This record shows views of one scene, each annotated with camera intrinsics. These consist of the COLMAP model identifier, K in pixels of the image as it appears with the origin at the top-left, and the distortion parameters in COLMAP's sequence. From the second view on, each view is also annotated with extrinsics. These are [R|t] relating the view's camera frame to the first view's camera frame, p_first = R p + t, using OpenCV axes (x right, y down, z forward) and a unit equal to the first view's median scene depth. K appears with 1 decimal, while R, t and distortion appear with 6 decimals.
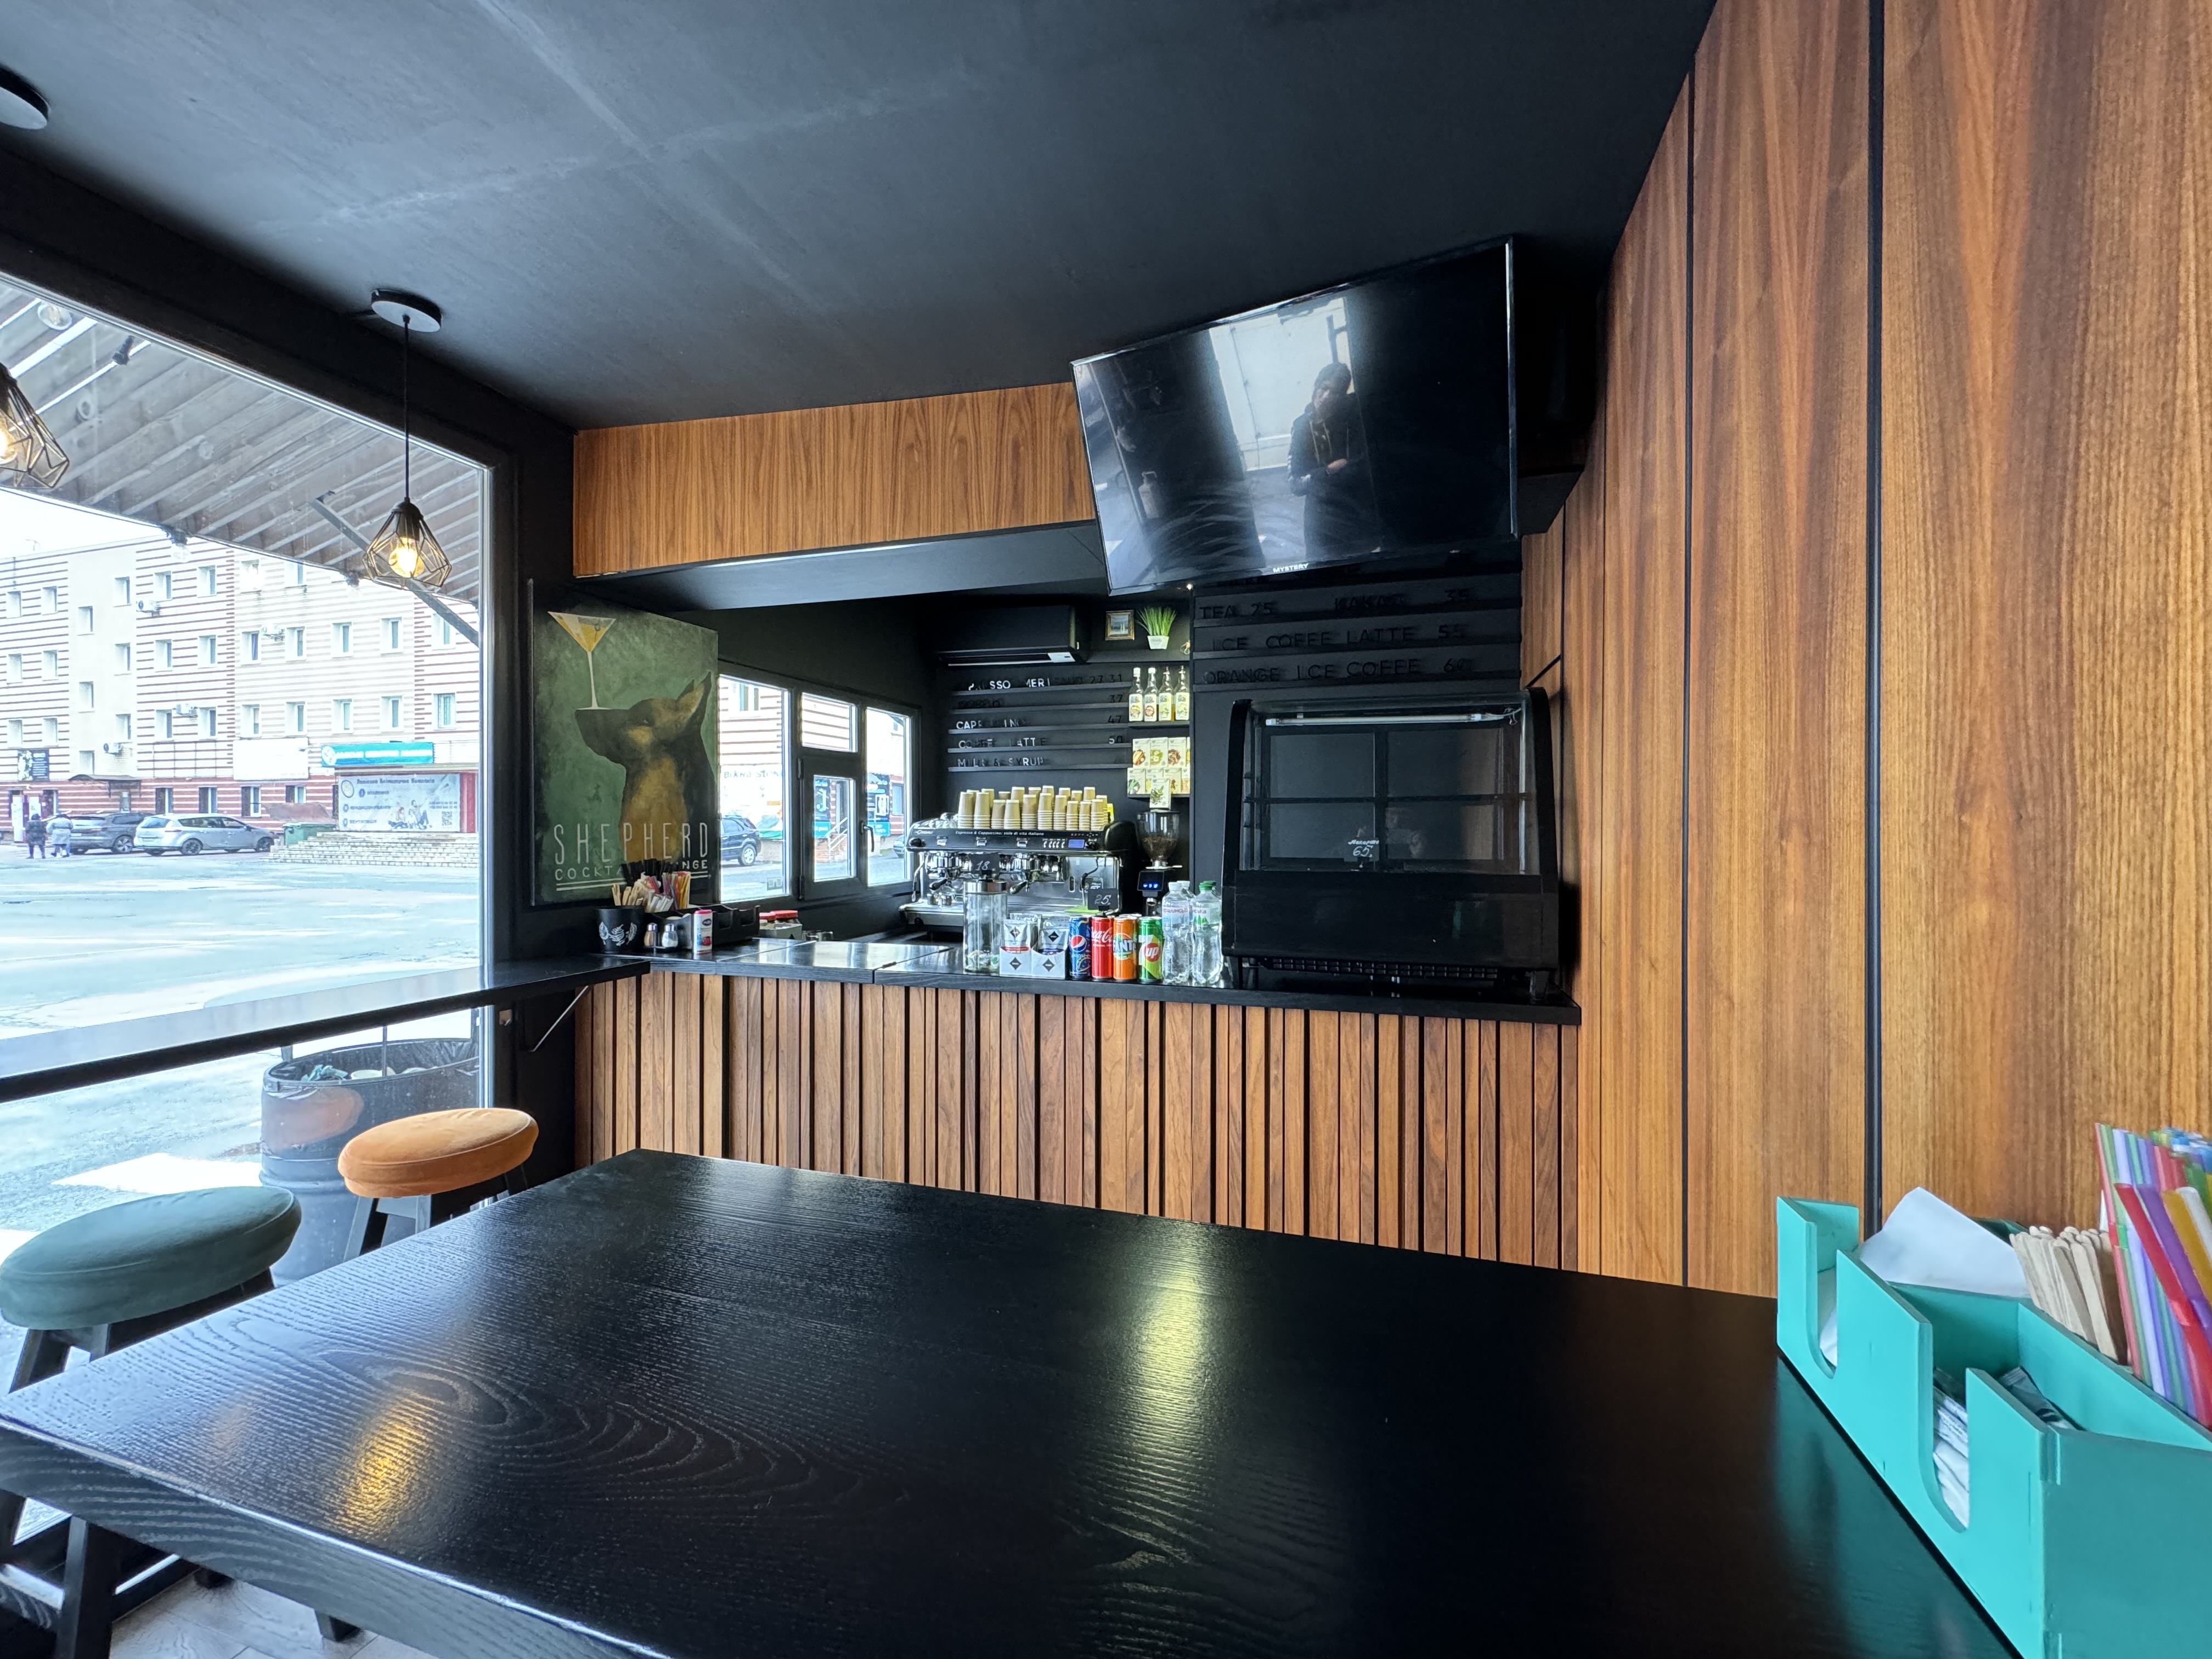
lens RADIAL K [[878.2, 0, 1110.6], [0, 878.2, 829.4], [0, 0, 1]] dist [-0.002432, 0.000358]
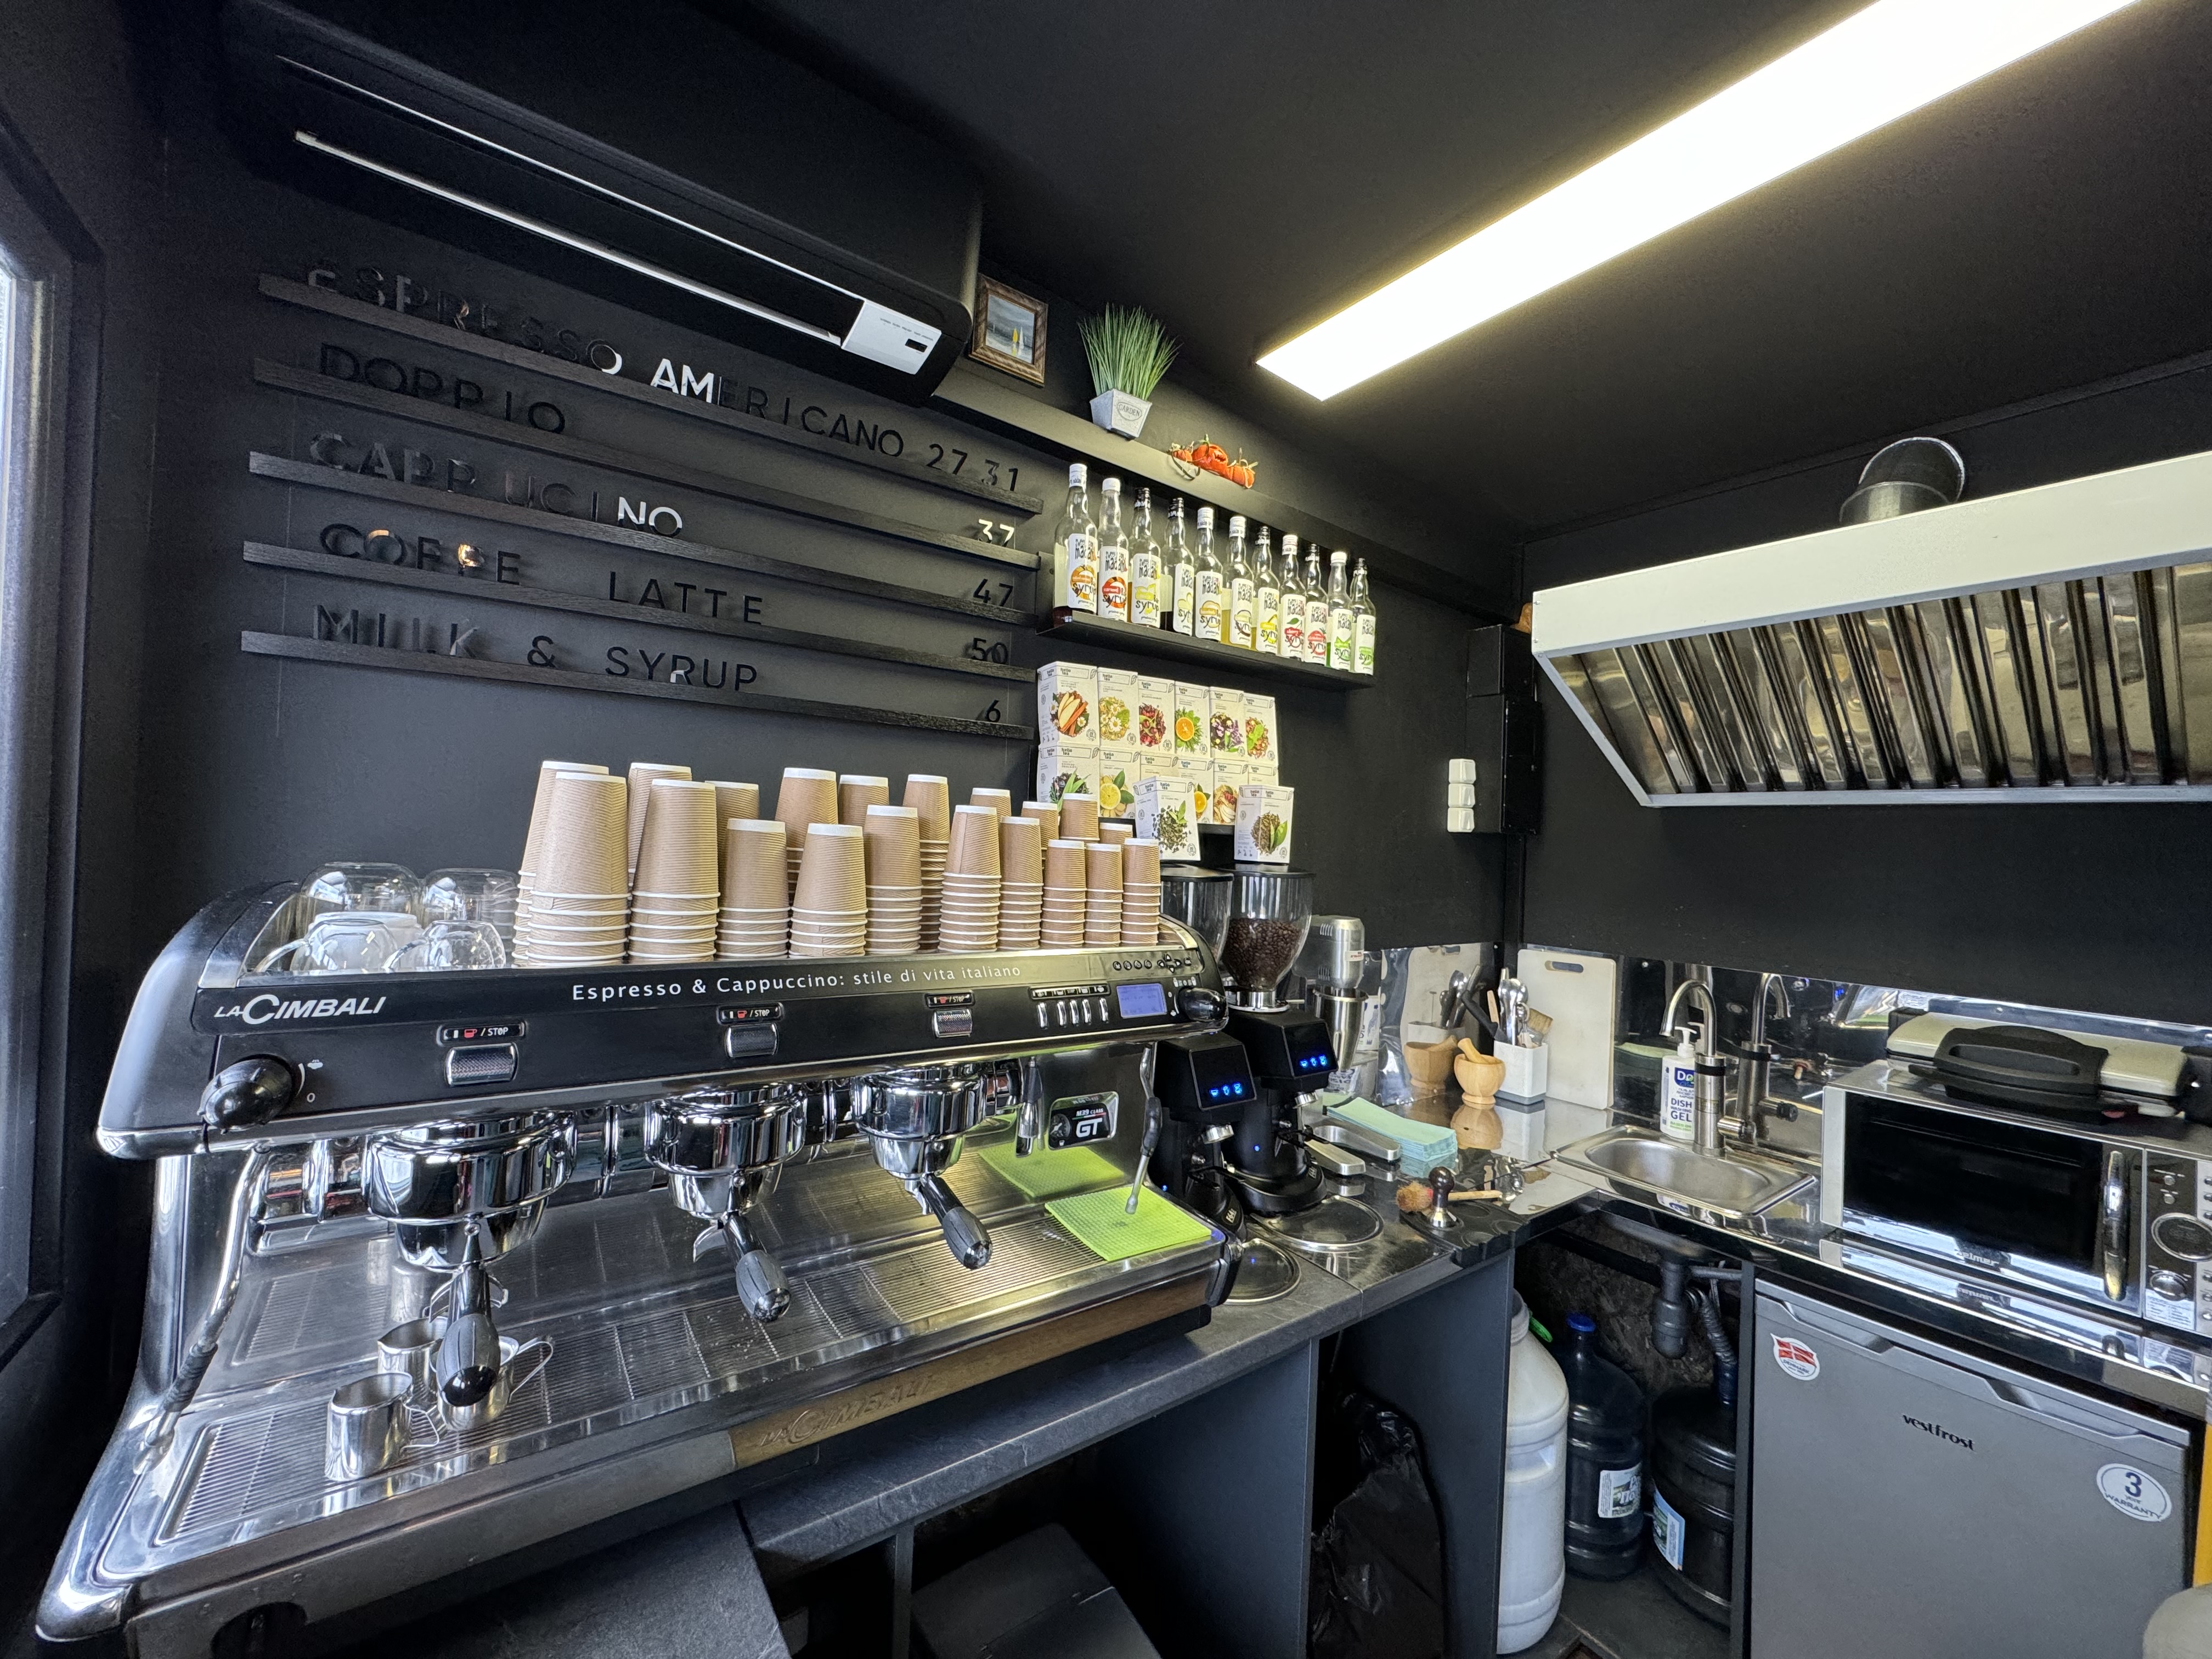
lens RADIAL K [[878.2, 0, 1109.1], [0, 878.2, 830.6], [0, 0, 1]] dist [-0.002432, 0.000358]
pose [[0.601749, 0.030634, 0.798098, -0.395179], [-0.035160, 0.999311, -0.011848, -0.049348], [-0.797911, -0.020932, 0.602412, 1.246241]]
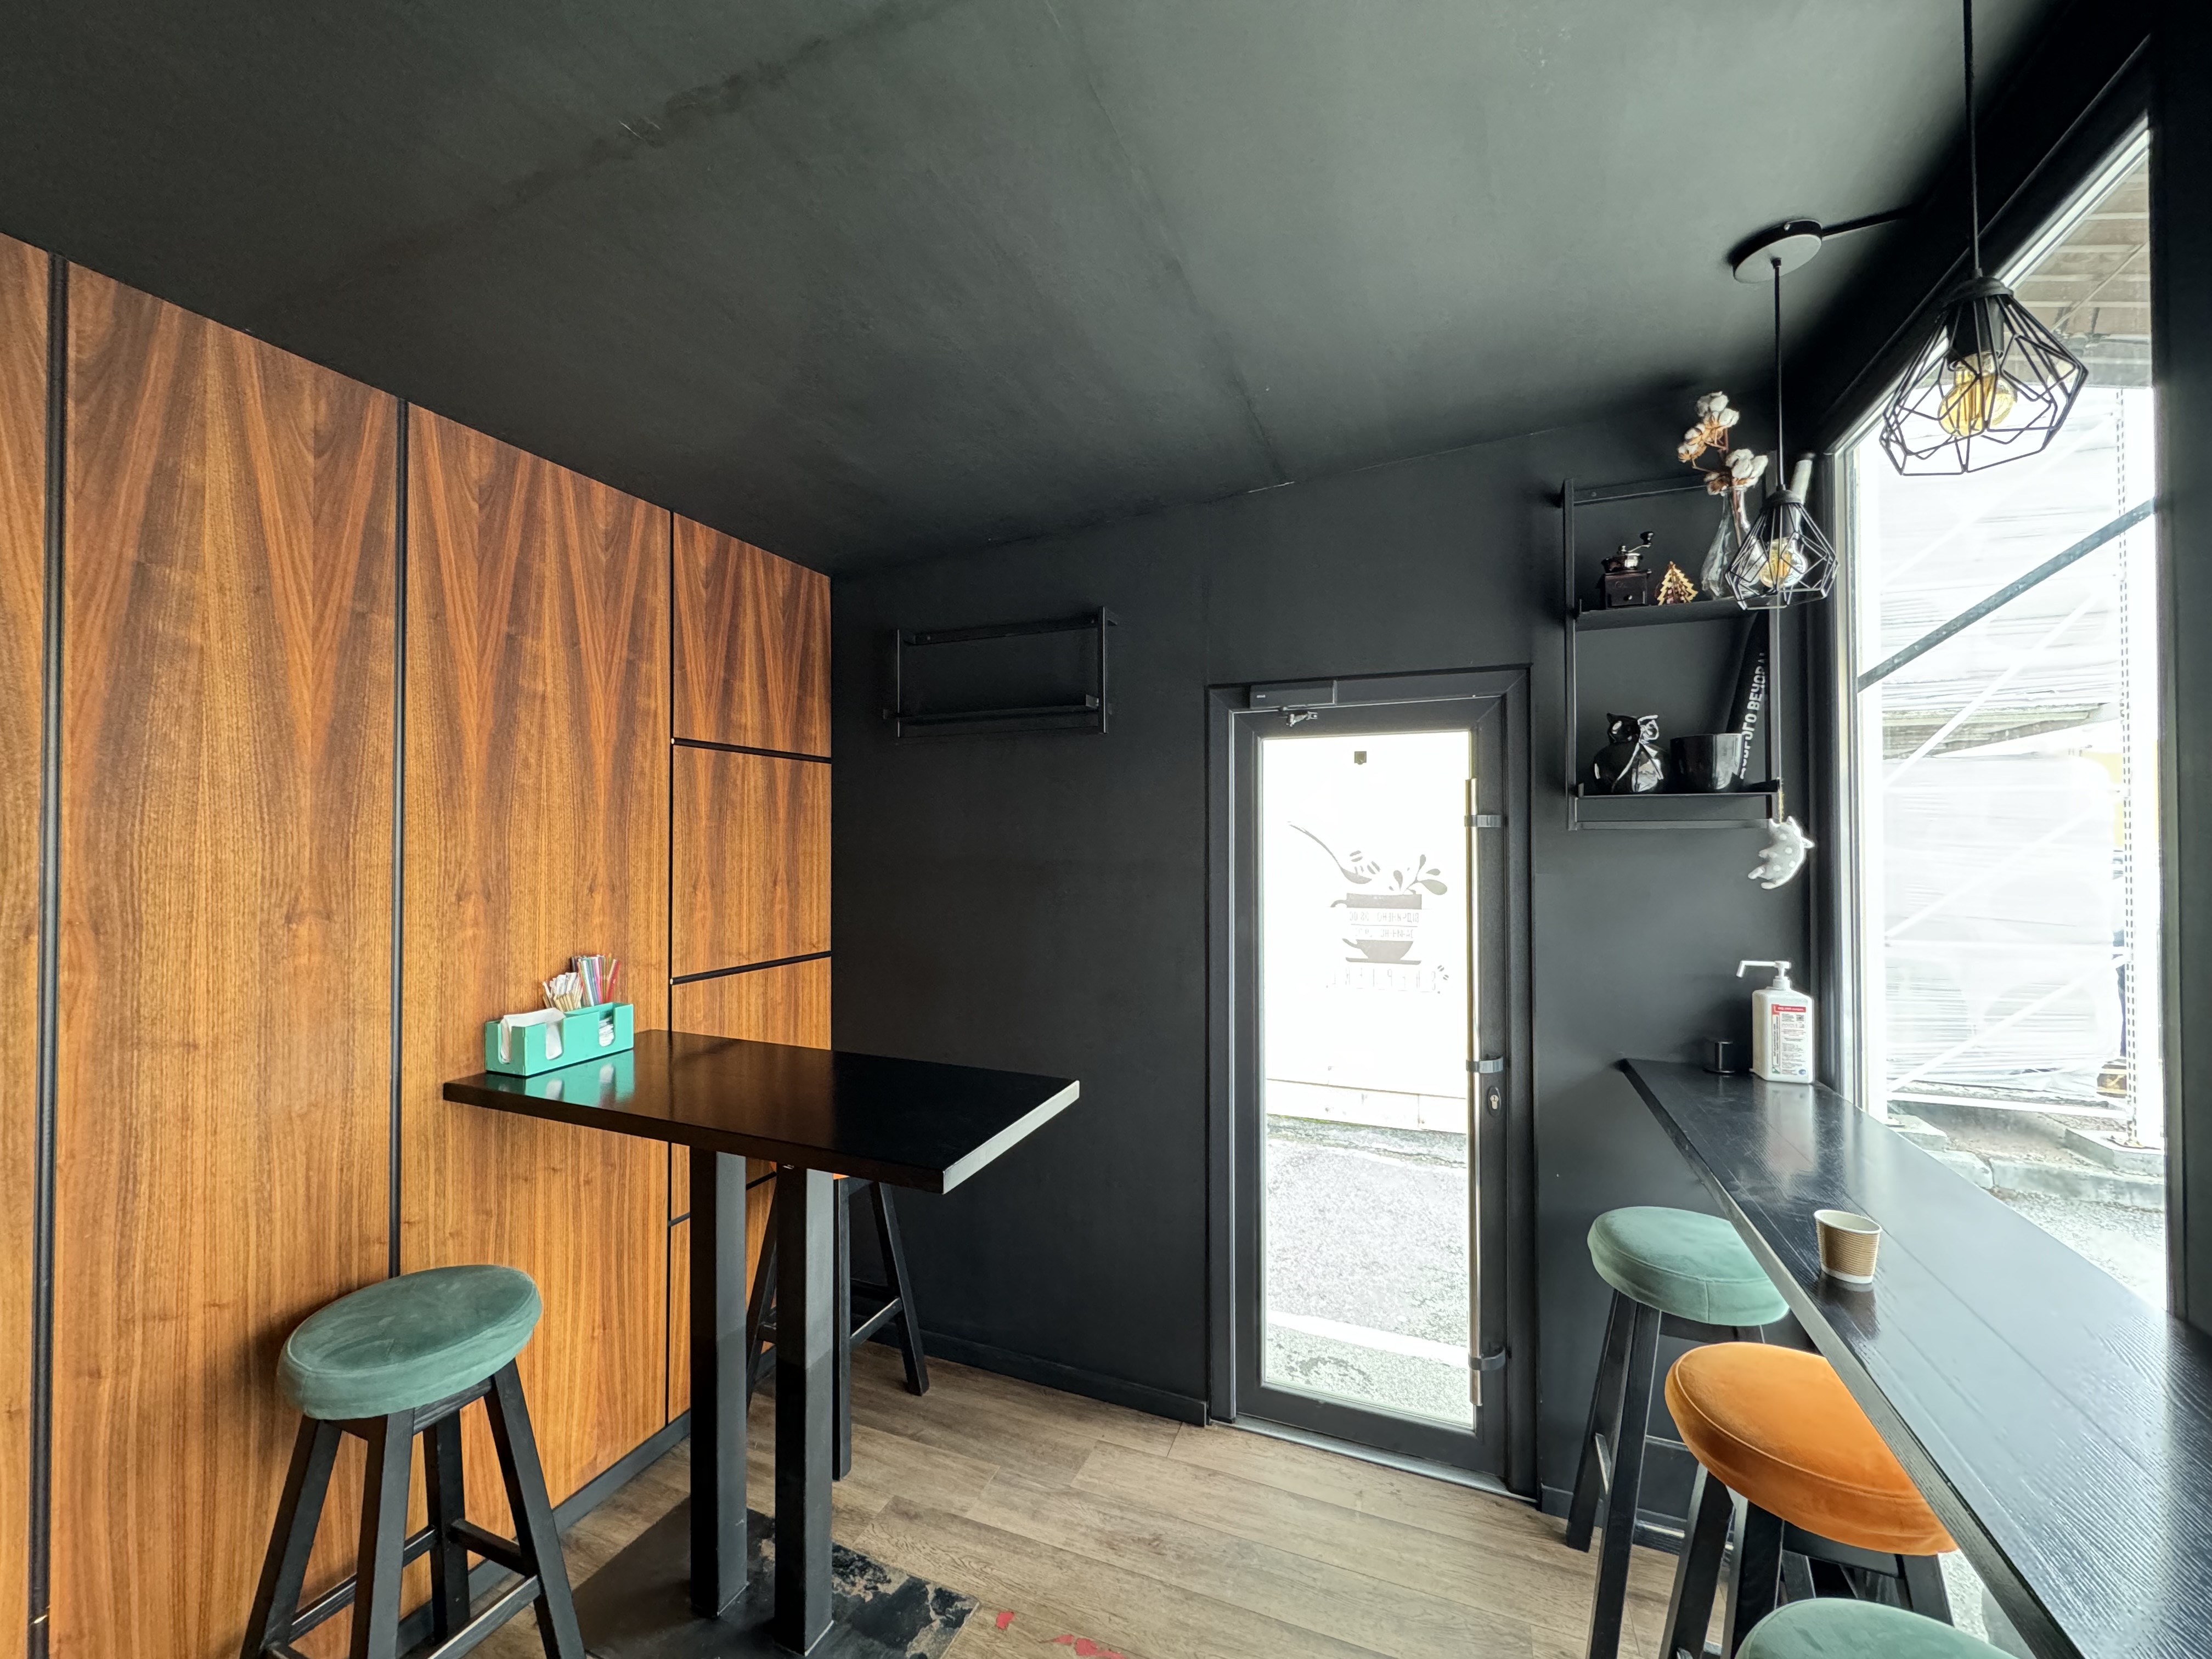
lens RADIAL K [[878.2, 0, 1109.1], [0, 878.2, 829.5], [0, 0, 1]] dist [-0.002432, 0.000358]
pose [[-0.996213, -0.000690, 0.086947, -0.350861], [-0.001587, 0.999946, -0.010253, -0.055416], [-0.086936, -0.010352, -0.996160, 0.889956]]
